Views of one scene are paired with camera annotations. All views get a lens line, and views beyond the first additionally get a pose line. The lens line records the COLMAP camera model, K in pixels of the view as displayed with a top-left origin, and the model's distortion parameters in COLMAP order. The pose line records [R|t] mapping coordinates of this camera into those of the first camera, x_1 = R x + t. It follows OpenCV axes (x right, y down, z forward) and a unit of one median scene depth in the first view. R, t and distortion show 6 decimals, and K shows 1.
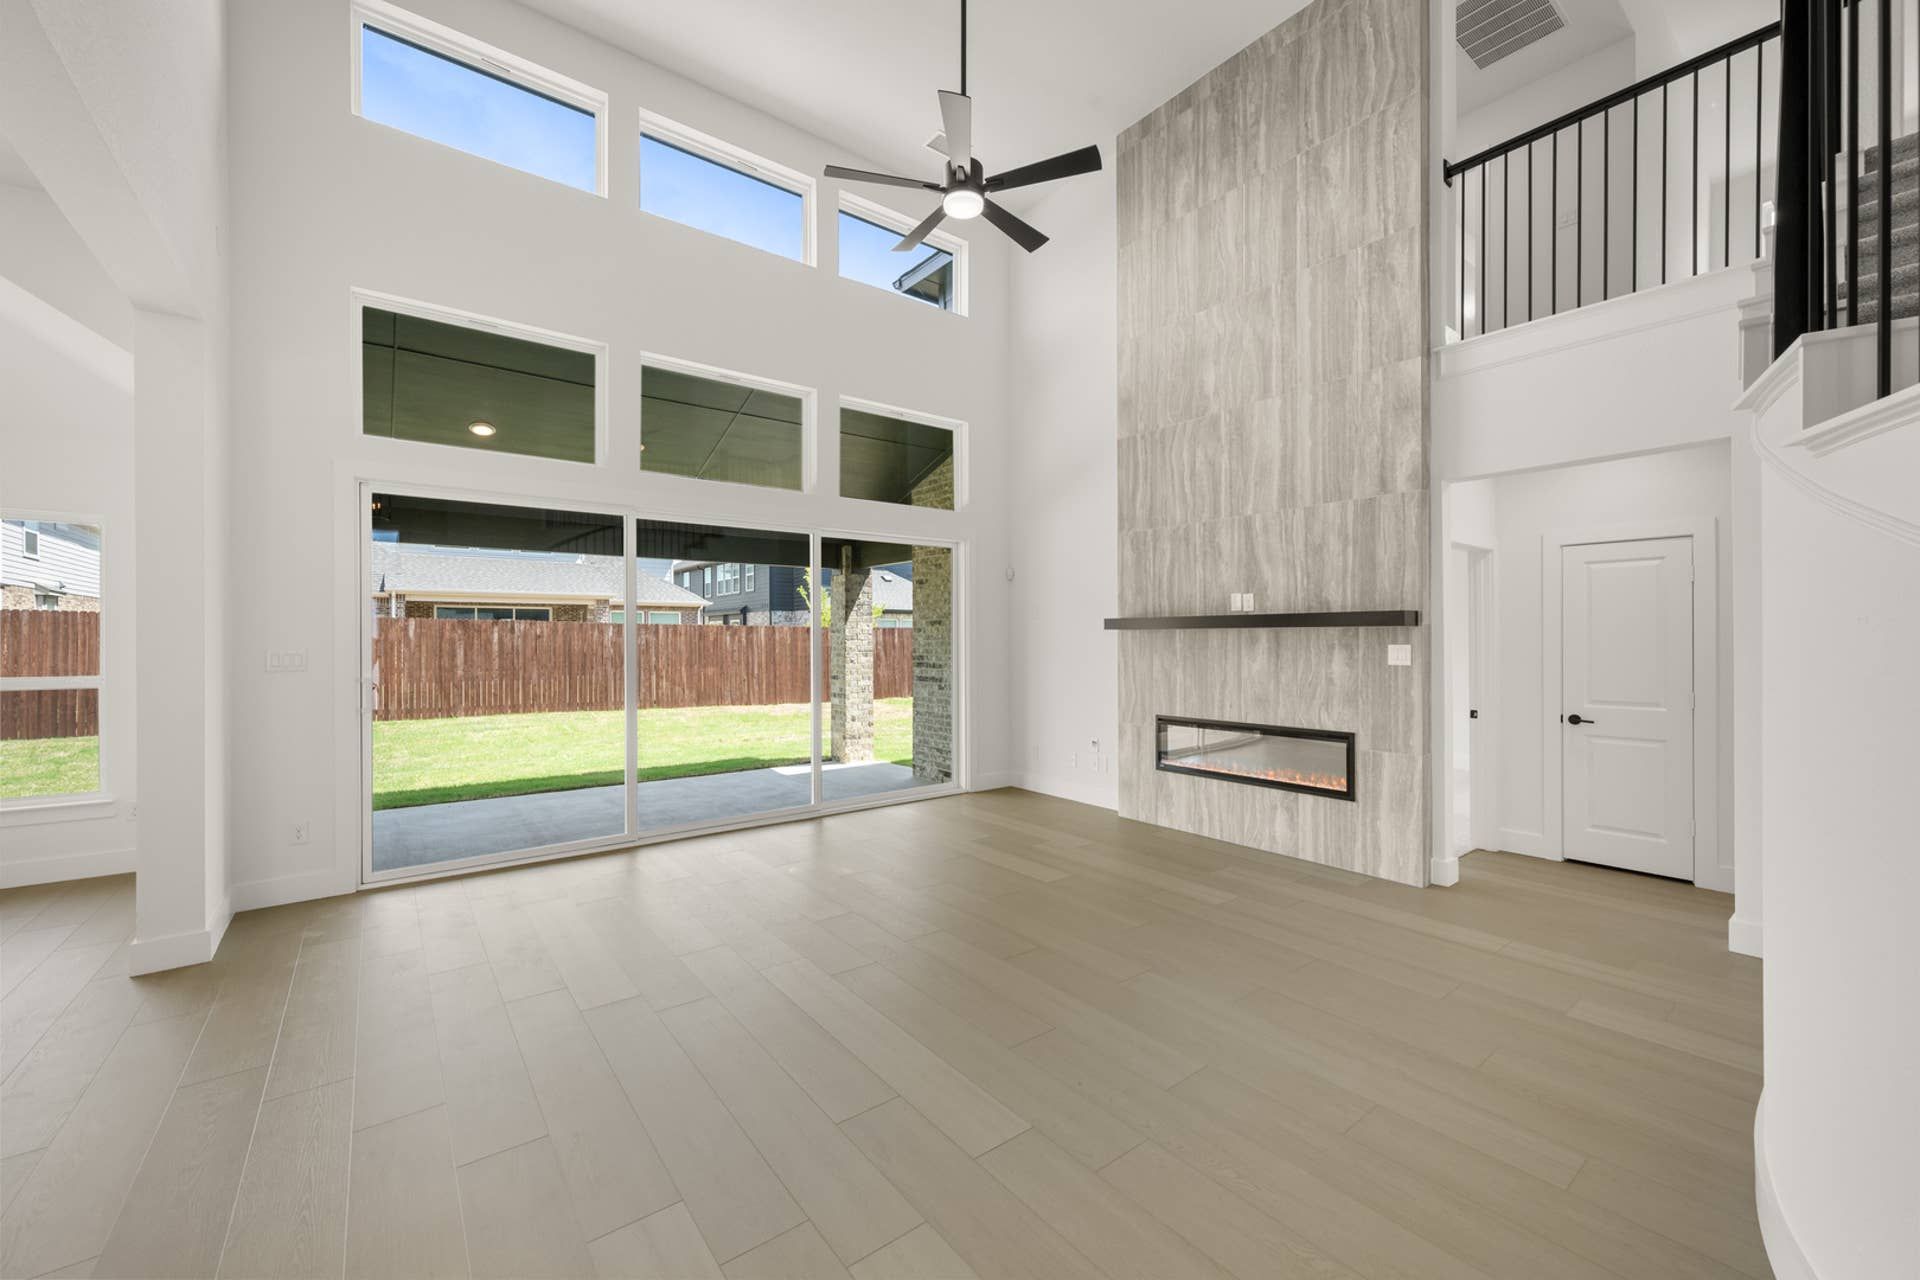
lens RADIAL K [[750.0, 0, 960.0], [0, 750.0, 640.0], [0, 0, 1]] dist [-0.000589, 0.000058]
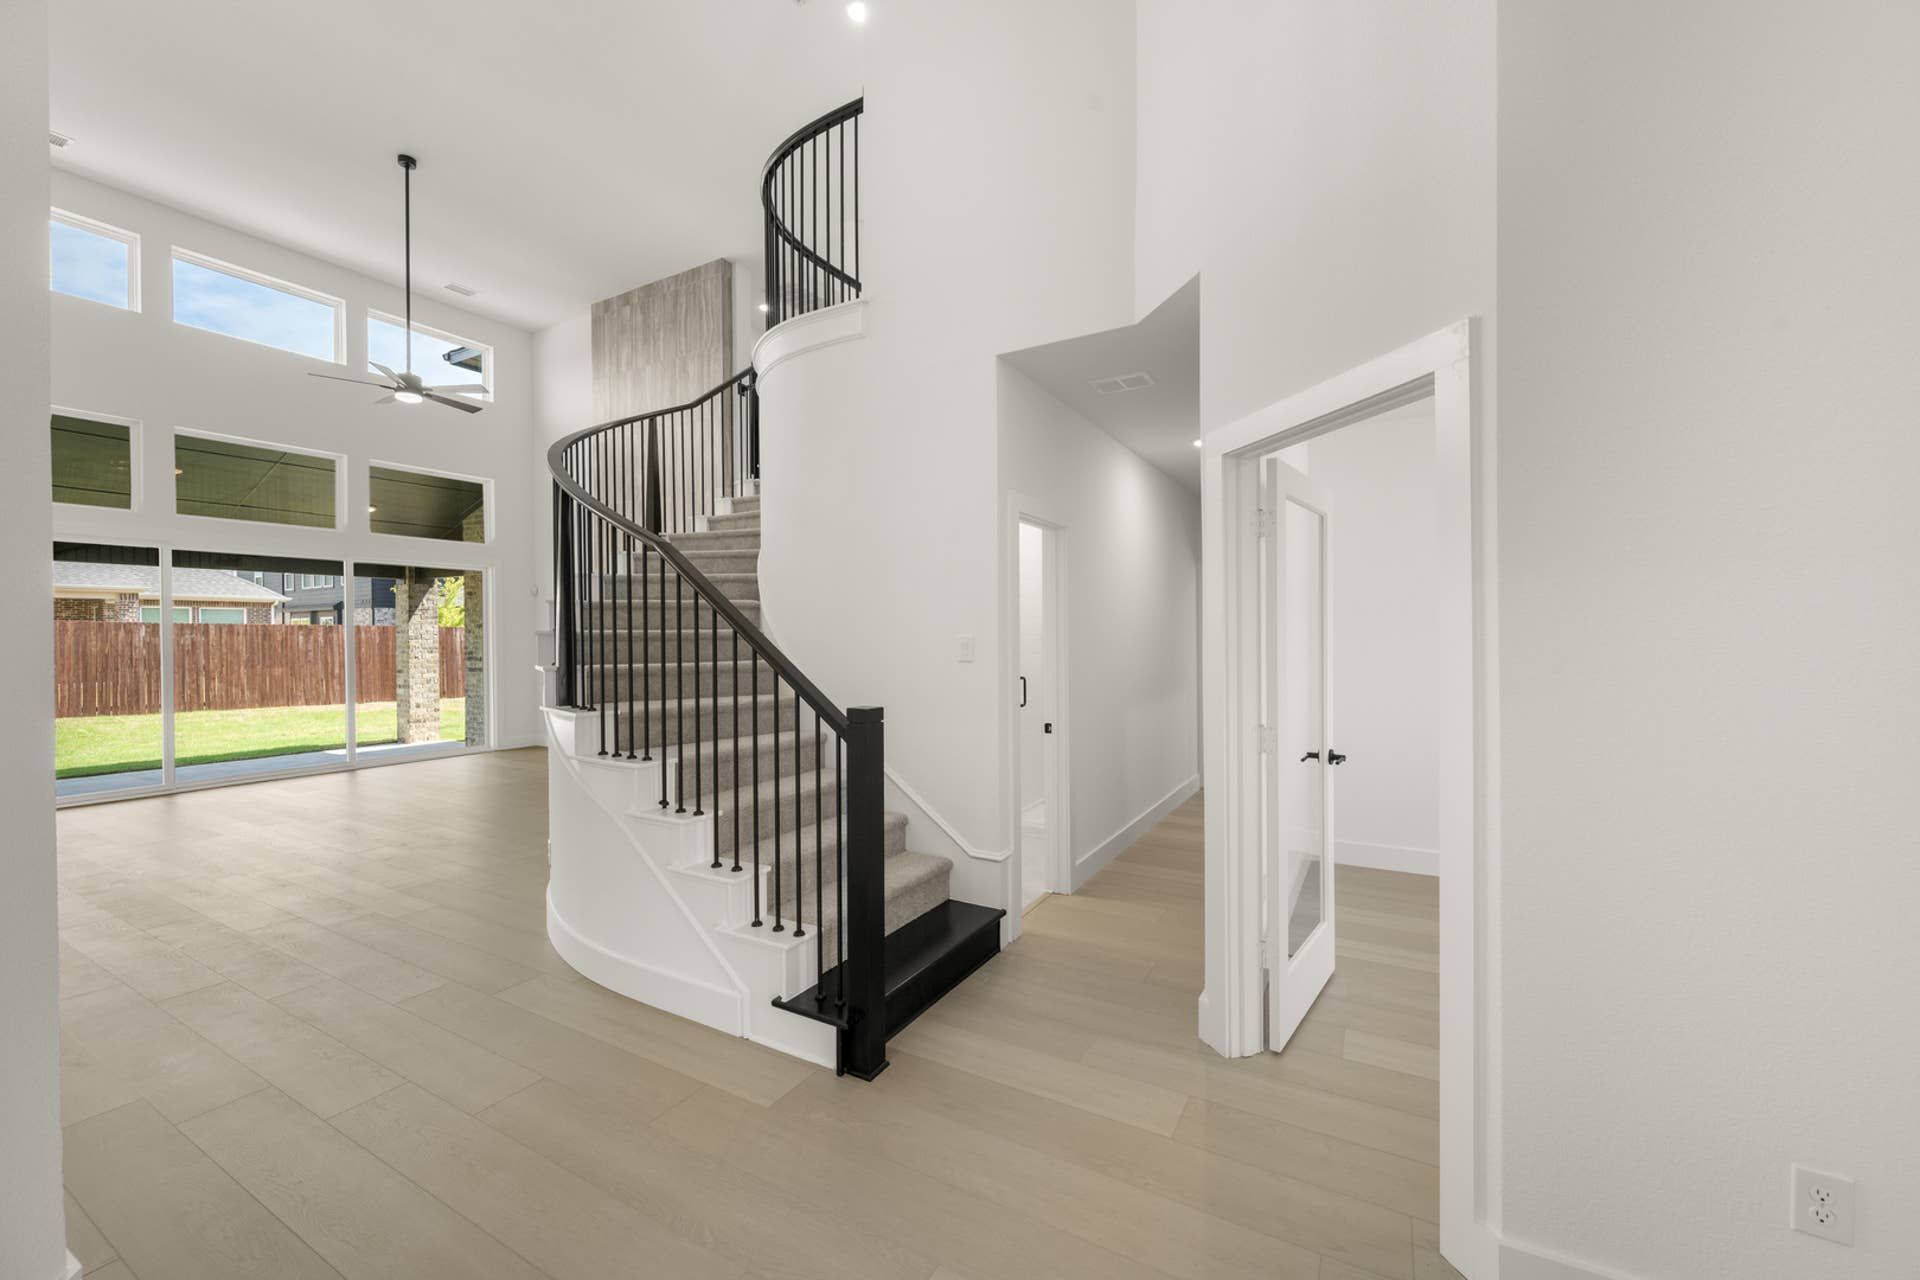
lens RADIAL K [[750.0, 0, 960.0], [0, 750.0, 640.0], [0, 0, 1]] dist [-0.000589, 0.000058]
pose [[0.923048, -0.005727, 0.384642, 0.191754], [0.004396, 0.999981, 0.004341, -0.000364], [-0.384660, -0.002316, 0.923056, -0.422046]]
